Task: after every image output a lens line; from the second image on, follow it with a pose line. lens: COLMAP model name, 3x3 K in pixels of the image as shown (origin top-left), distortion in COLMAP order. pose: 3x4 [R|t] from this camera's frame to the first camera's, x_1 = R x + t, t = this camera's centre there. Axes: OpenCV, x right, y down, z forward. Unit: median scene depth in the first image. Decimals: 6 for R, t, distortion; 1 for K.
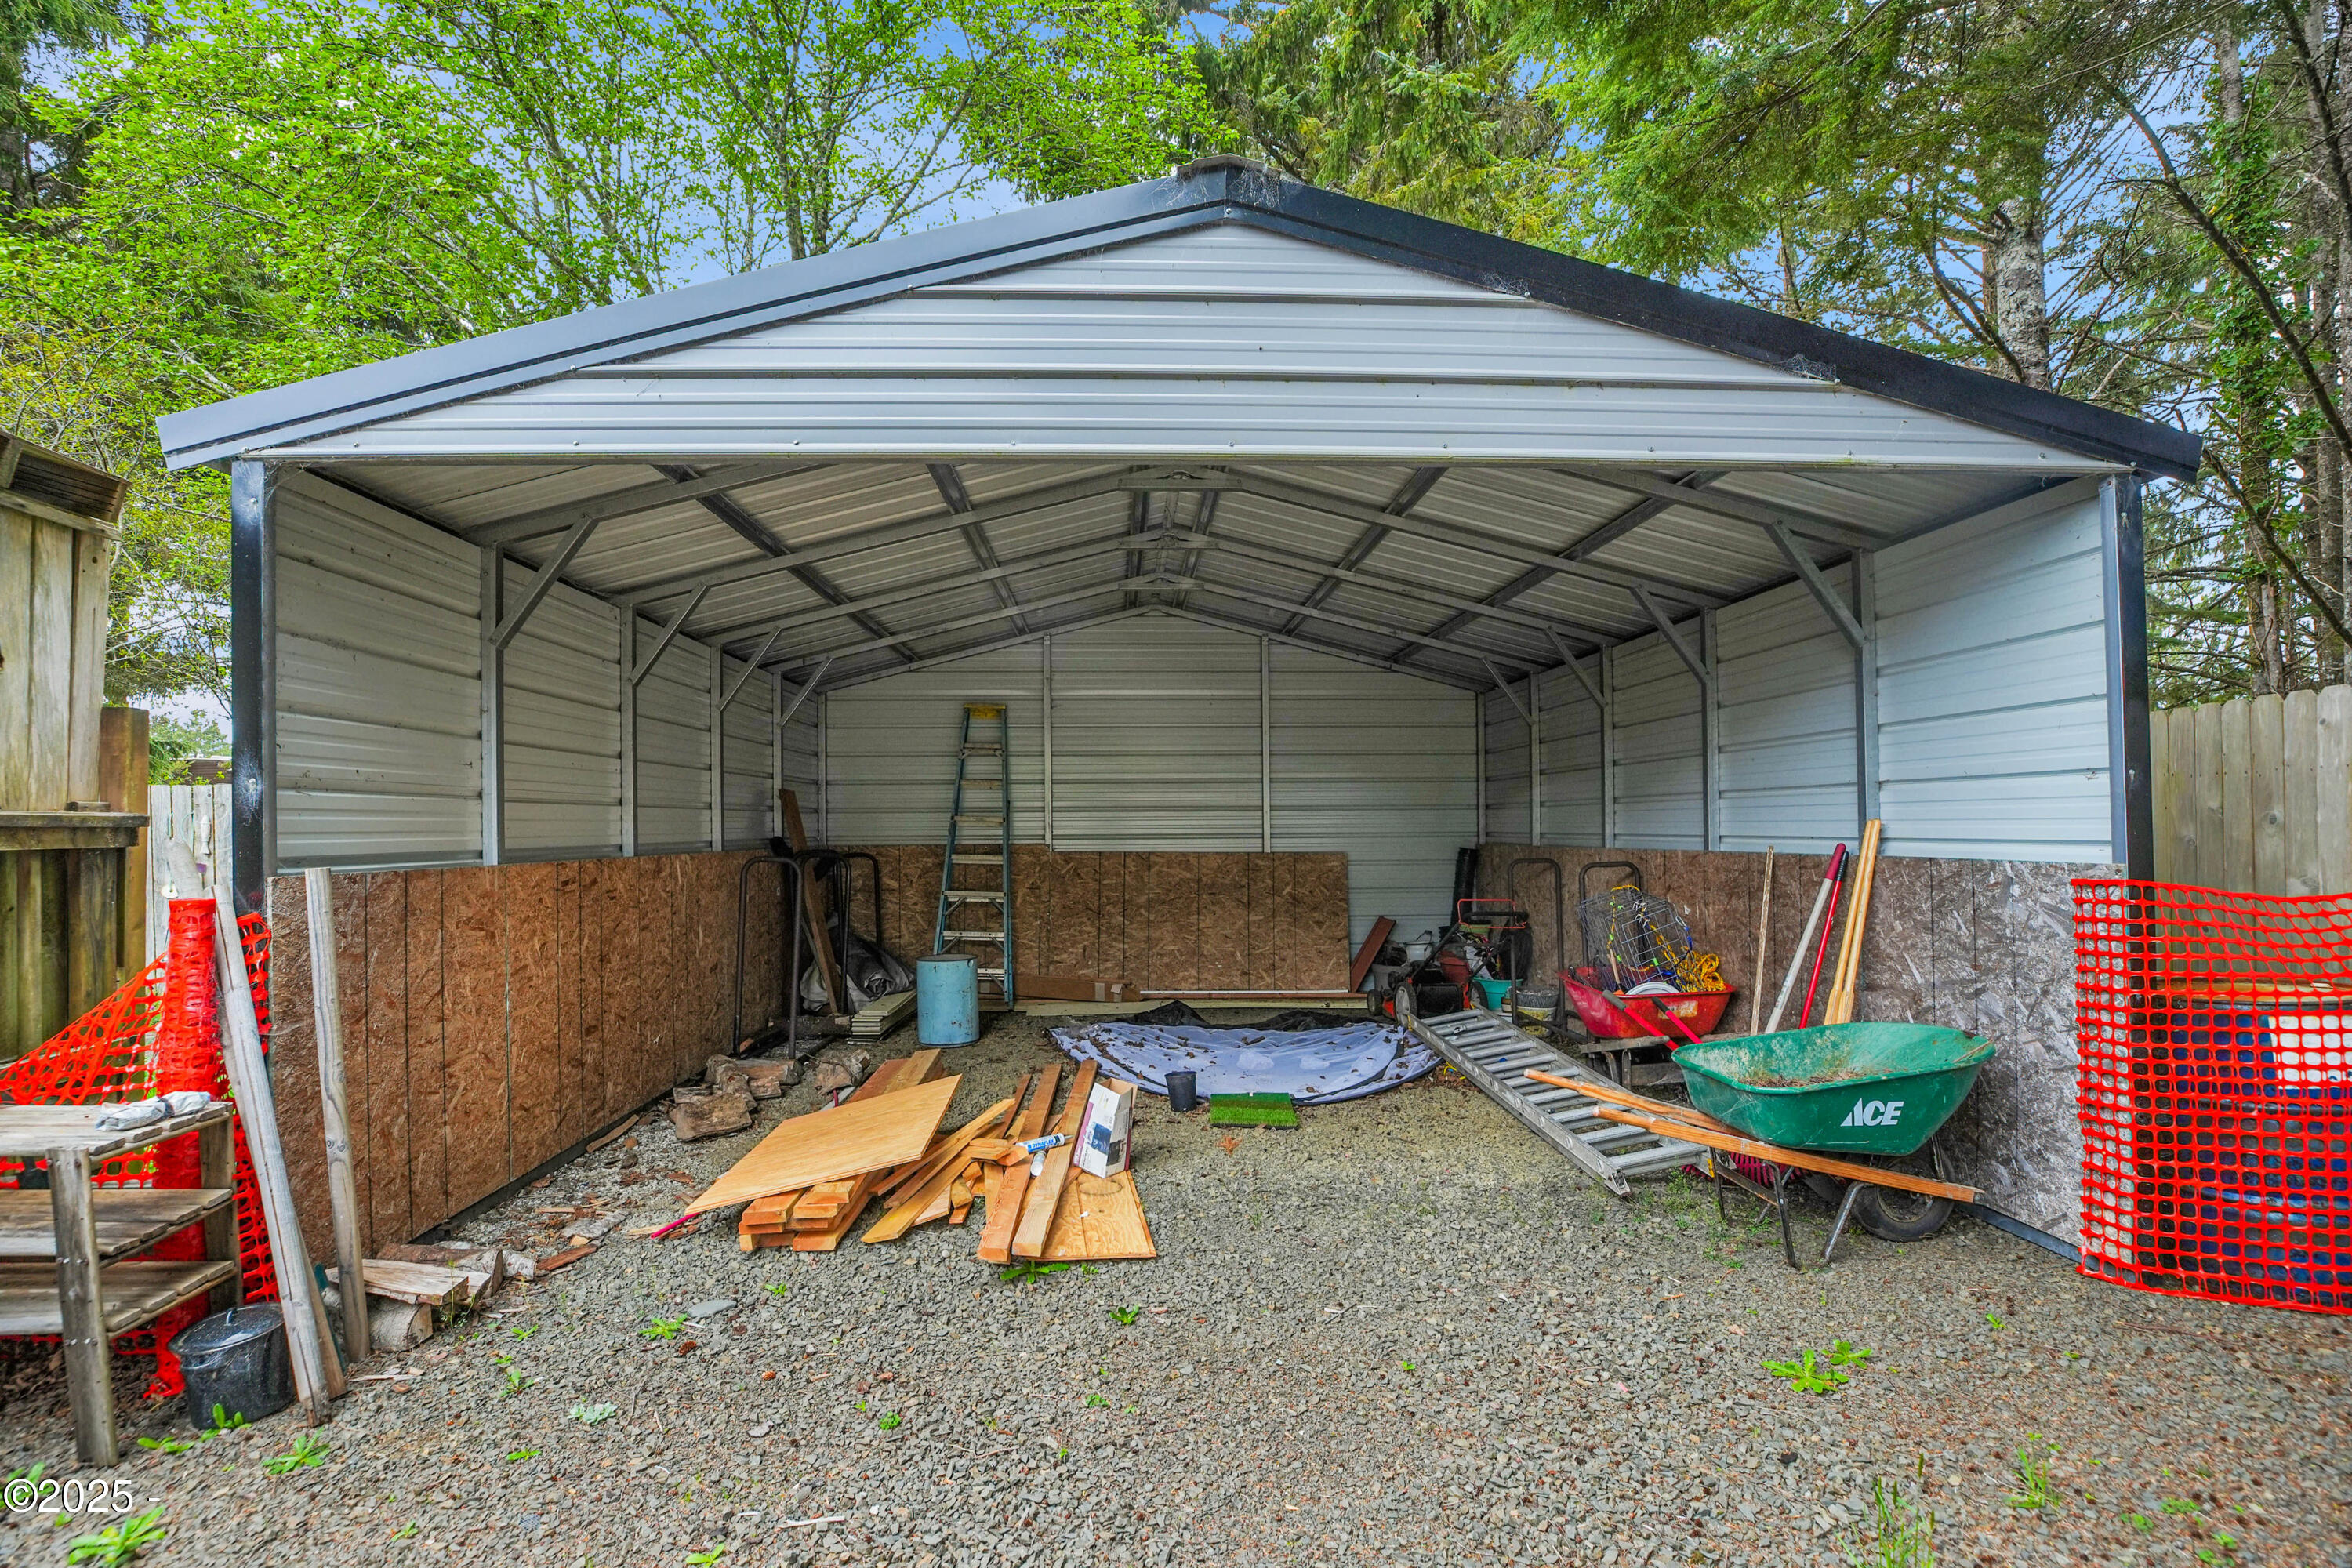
lens RADIAL K [[1129.0, 0, 1158.2], [0, 1129.0, 816.2], [0, 0, 1]] dist [-0.031837, 0.001894]
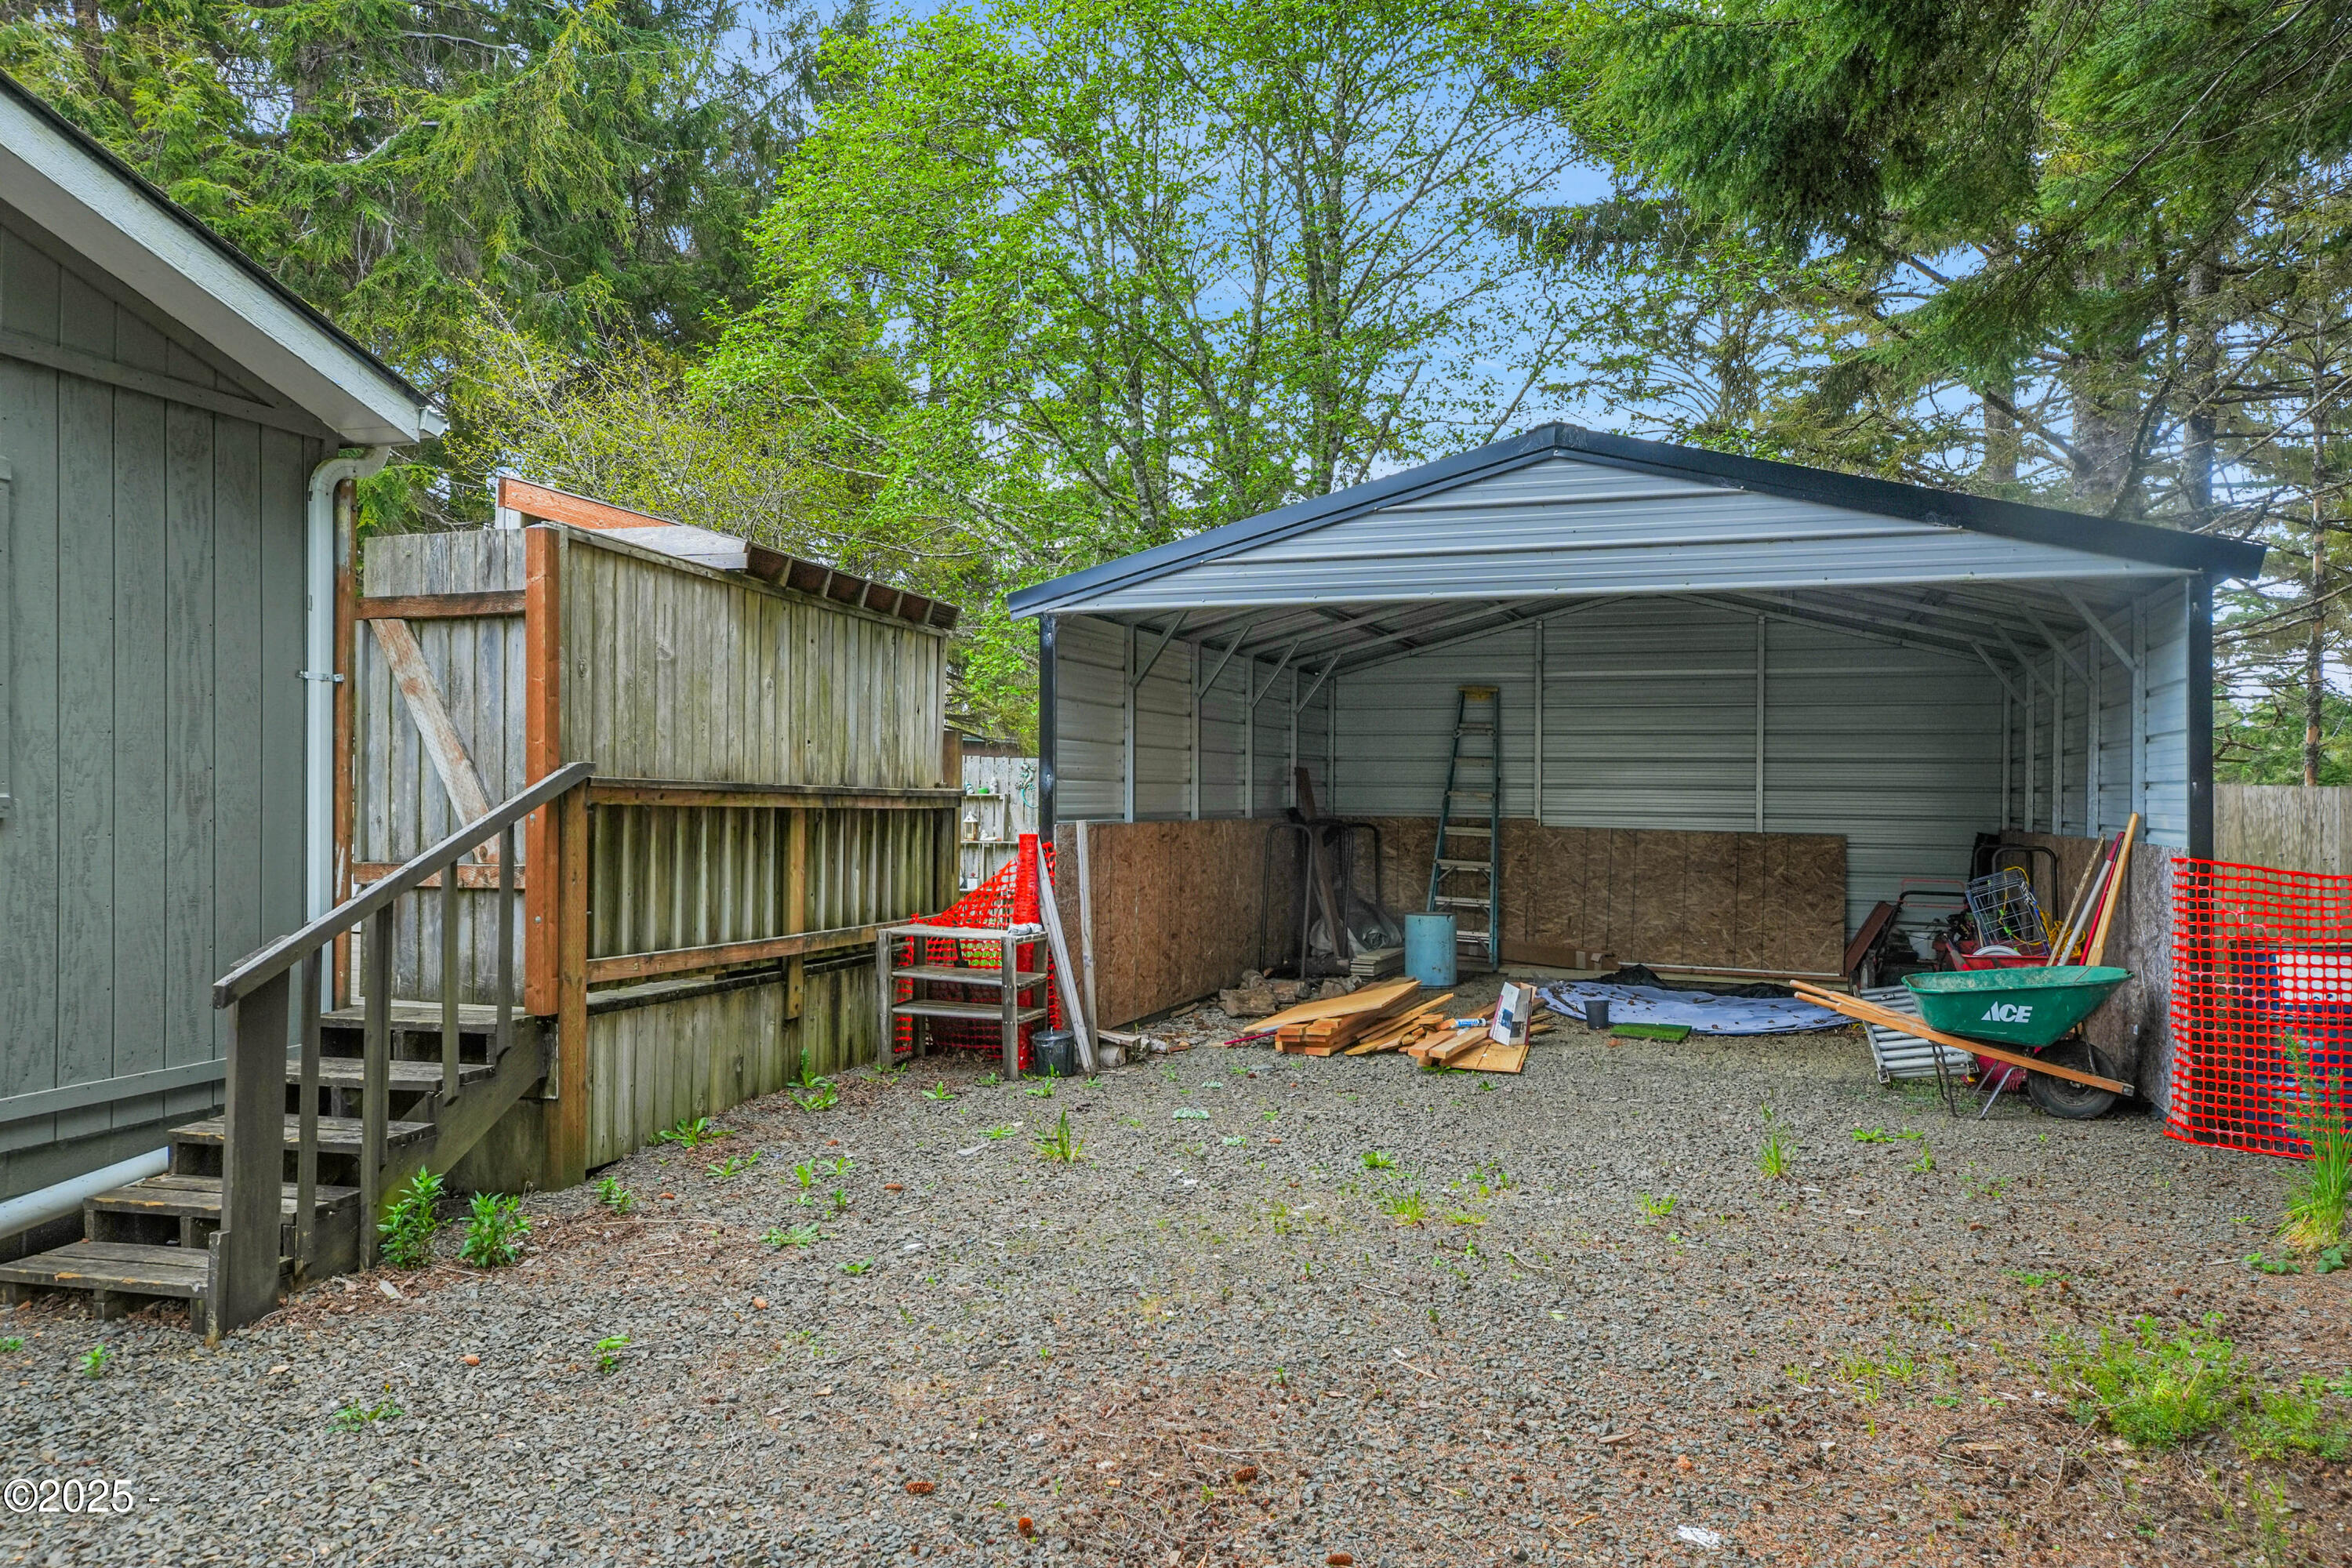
lens RADIAL K [[1642.6, 0, 1187.1], [0, 1642.6, 814.3], [0, 0, 1]] dist [0.007929, 0.003211]
pose [[0.928504, 0.022033, -0.370668, 0.347806], [-0.013896, 0.999601, 0.024607, -0.026808], [0.371062, -0.017697, 0.928439, -1.129289]]
